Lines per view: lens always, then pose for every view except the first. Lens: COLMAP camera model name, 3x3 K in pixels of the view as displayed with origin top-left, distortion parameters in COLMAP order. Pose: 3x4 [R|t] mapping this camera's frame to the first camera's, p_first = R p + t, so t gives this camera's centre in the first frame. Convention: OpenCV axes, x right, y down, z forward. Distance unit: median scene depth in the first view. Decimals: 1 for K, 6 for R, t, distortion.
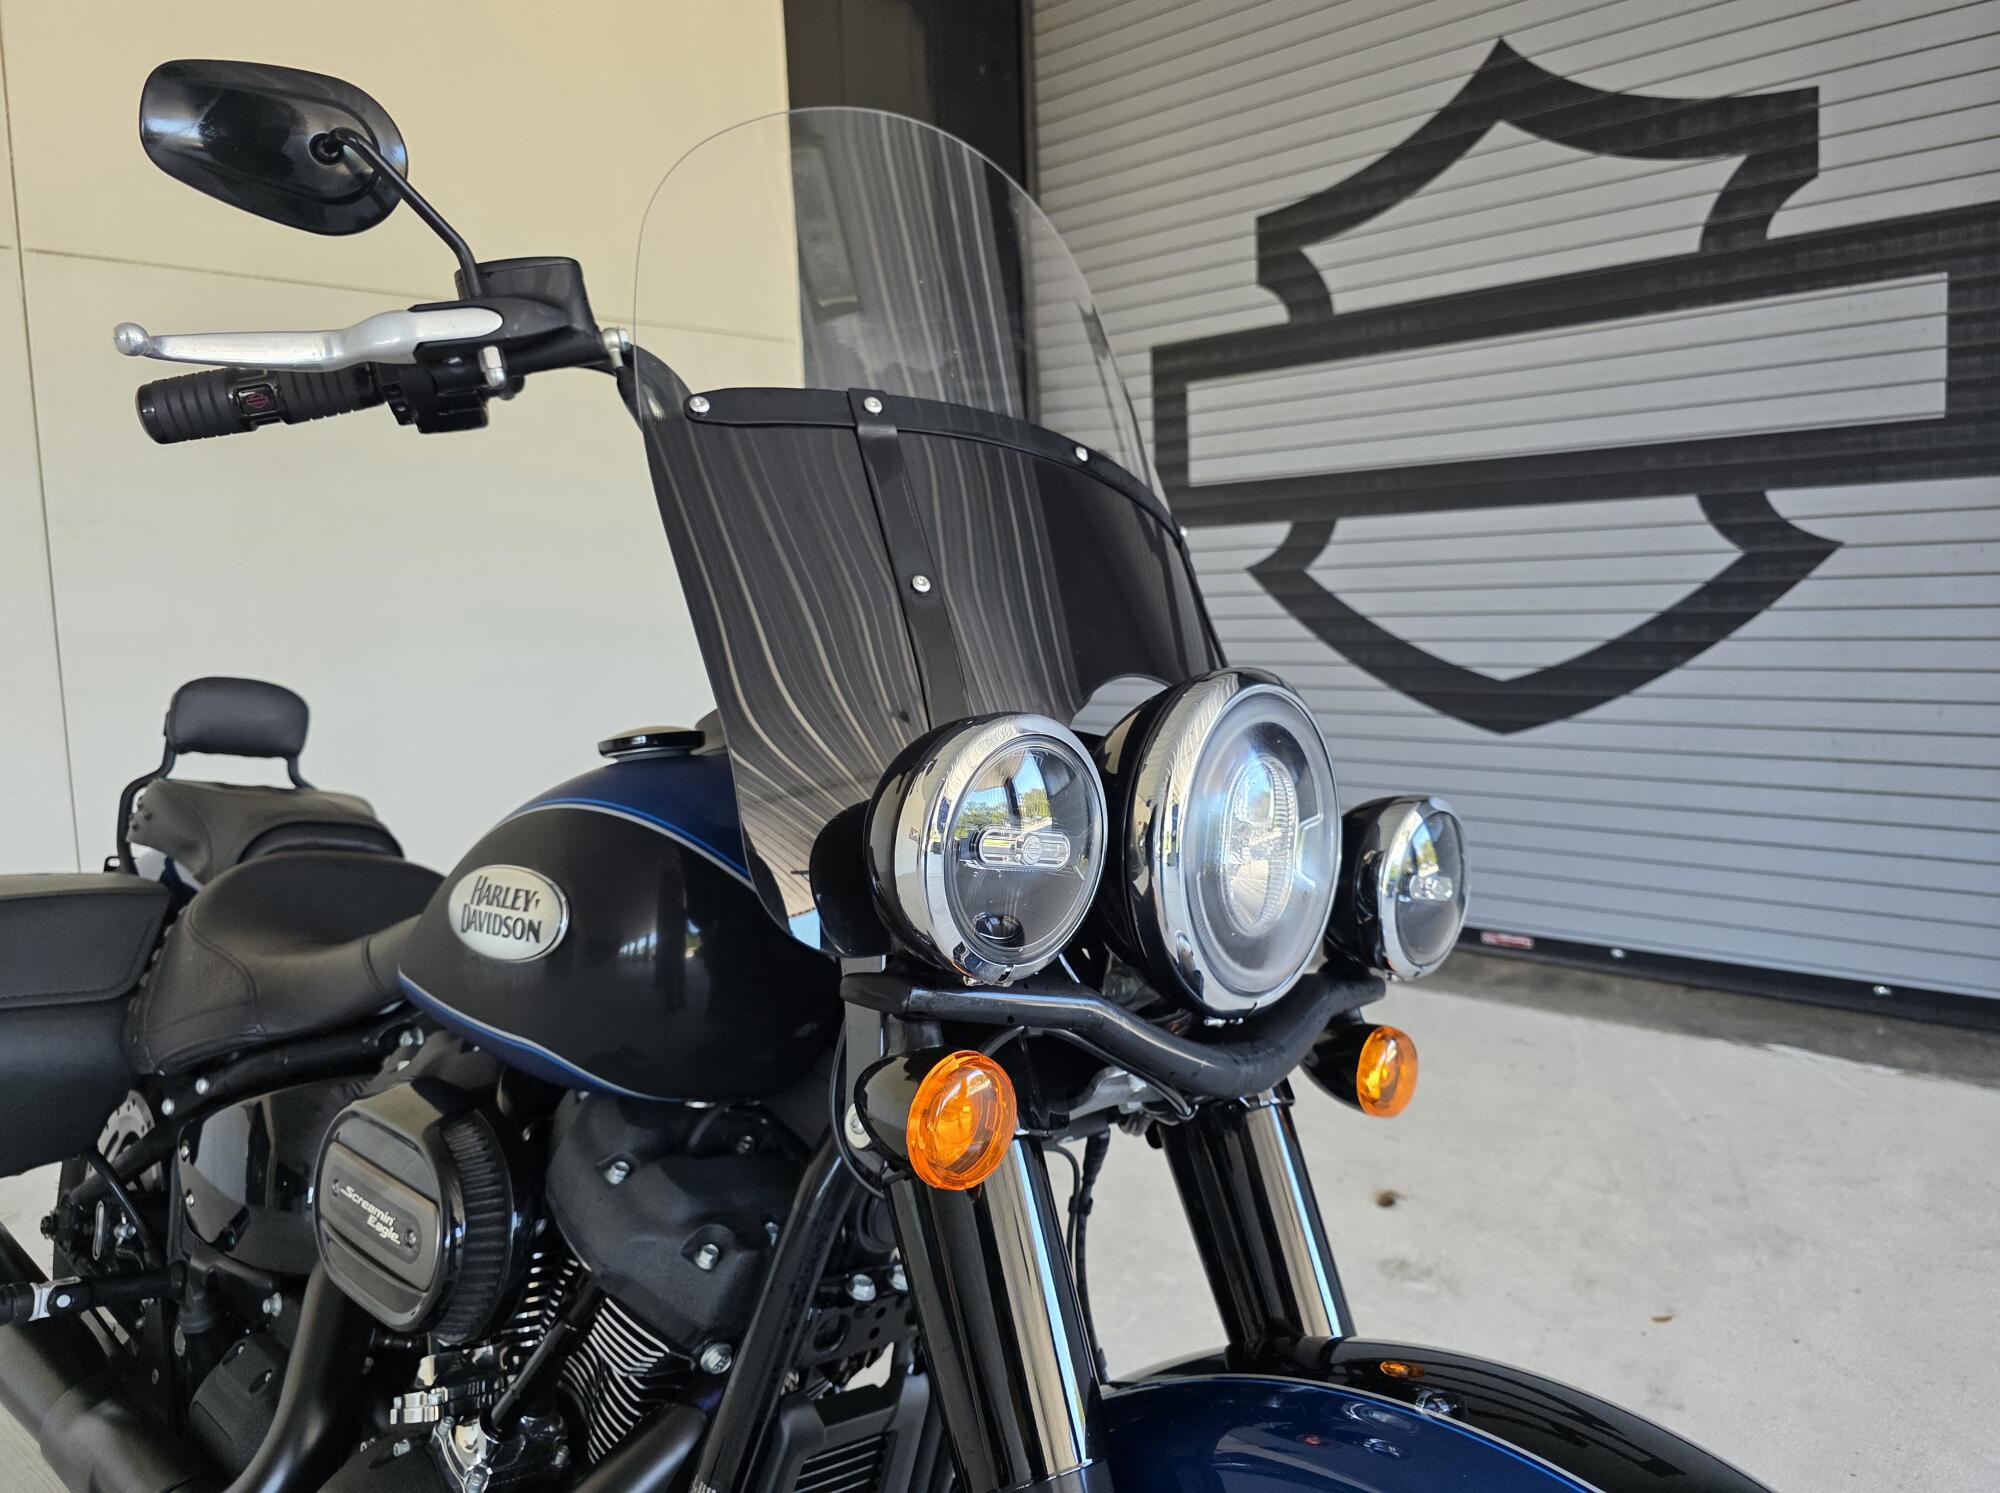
lens RADIAL K [[1405.9, 0, 1028.4], [0, 1405.9, 742.0], [0, 0, 1]] dist [0.077086, -0.091512]
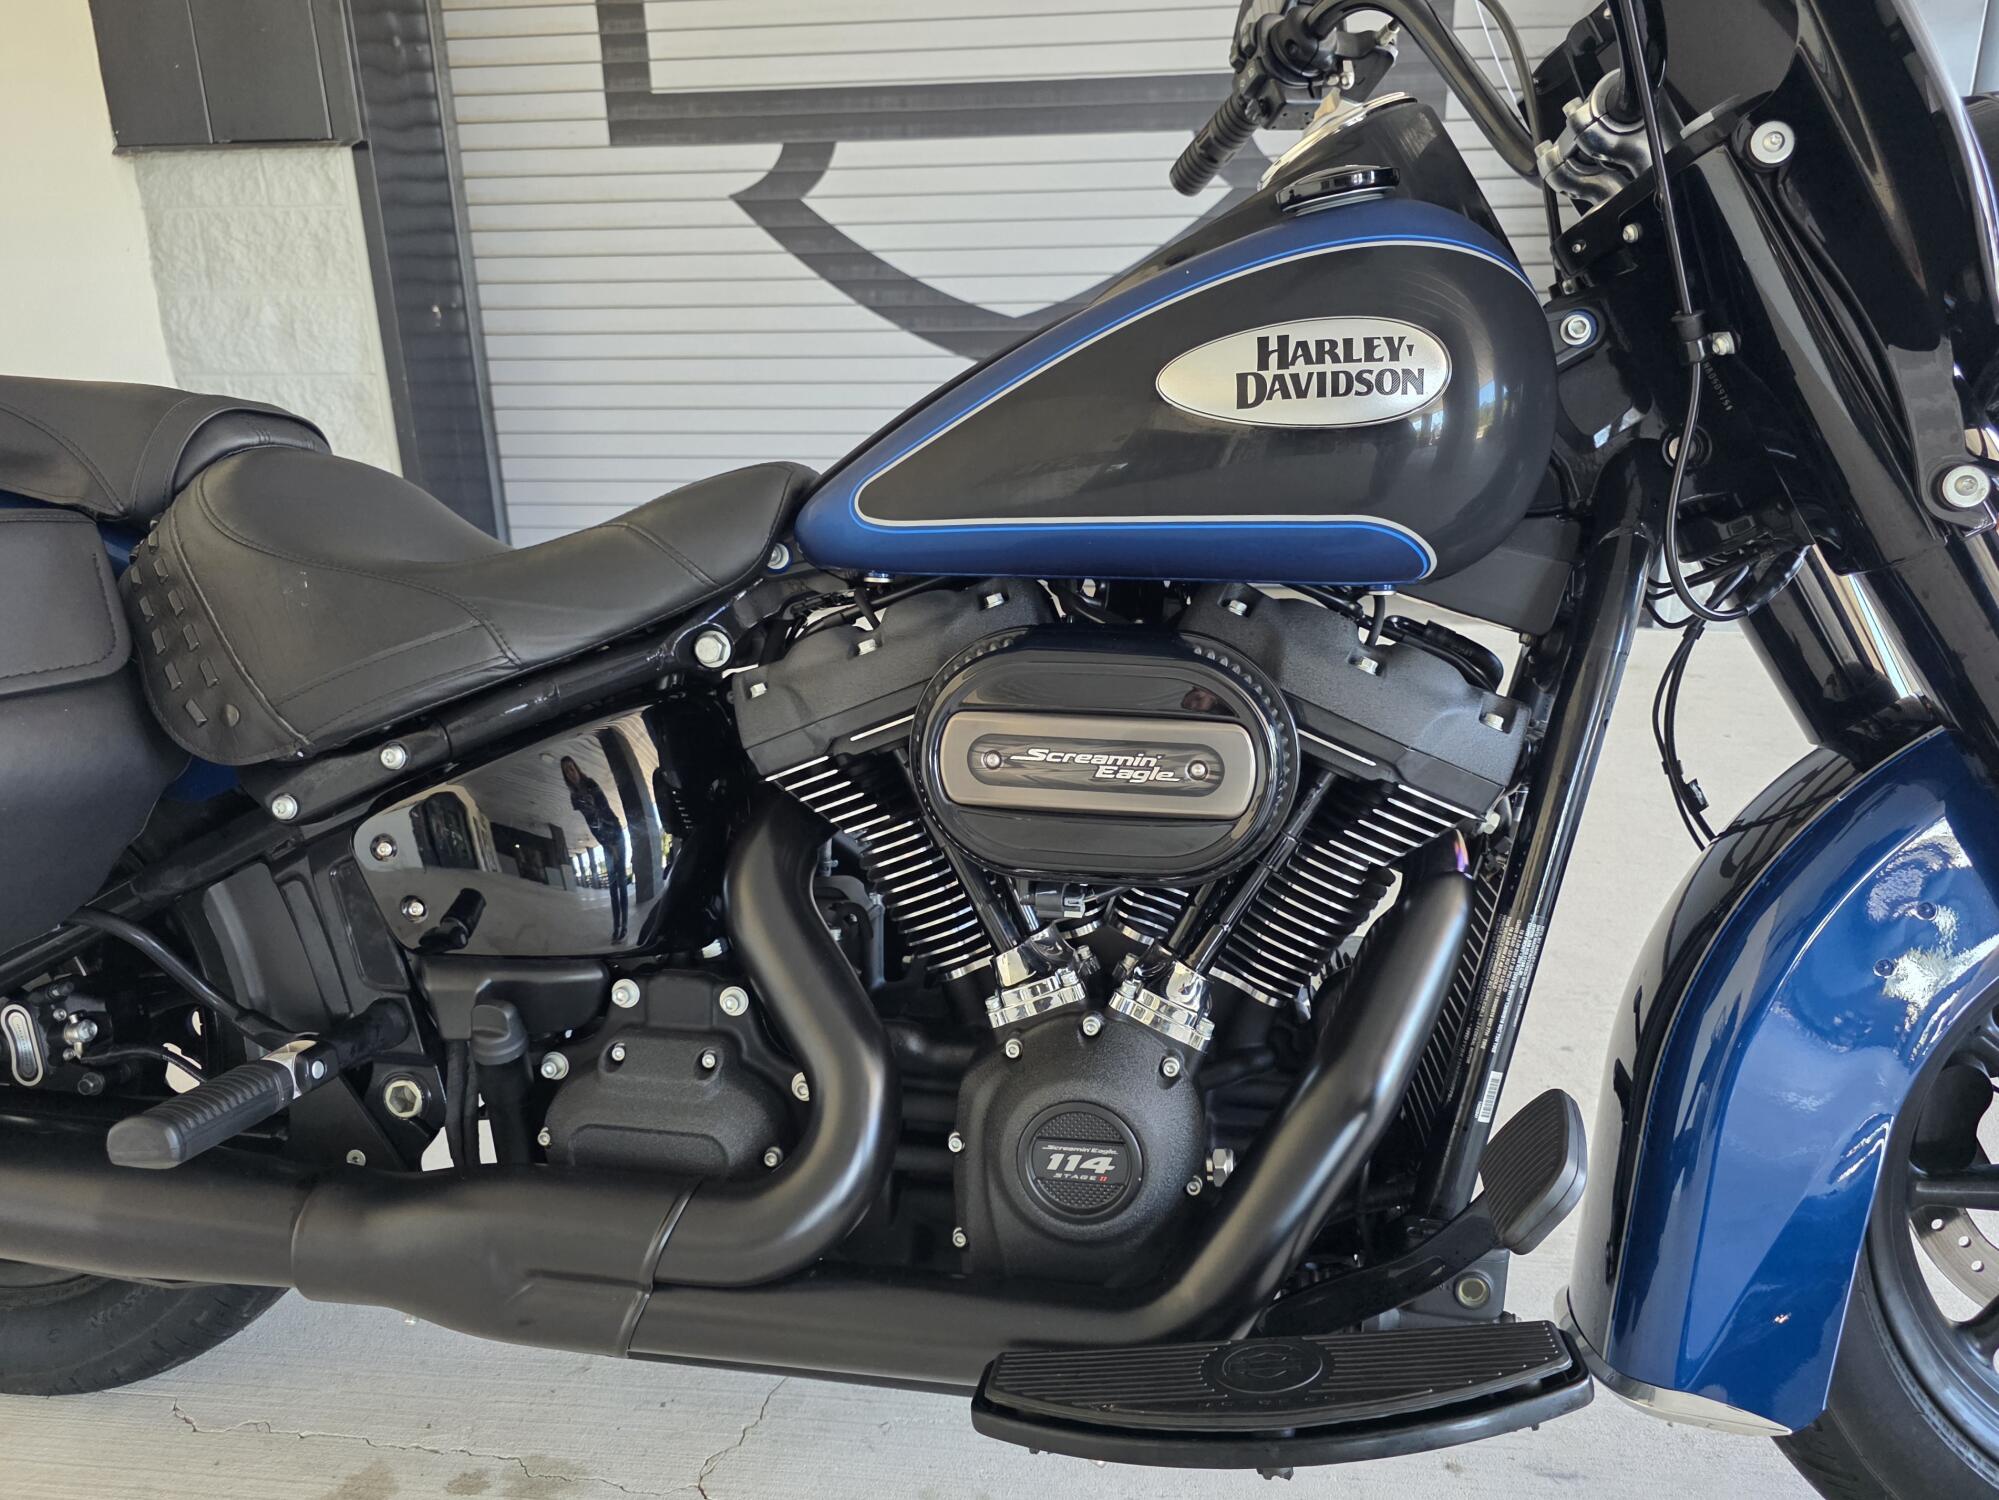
lens RADIAL K [[1405.2, 0, 1027.8], [0, 1405.2, 745.5], [0, 0, 1]] dist [0.077086, -0.091512]
pose [[0.829093, -0.163556, 0.534654, -0.492821], [0.051962, 0.974658, 0.217580, 0.070088], [-0.556691, -0.152612, 0.816581, 0.178554]]
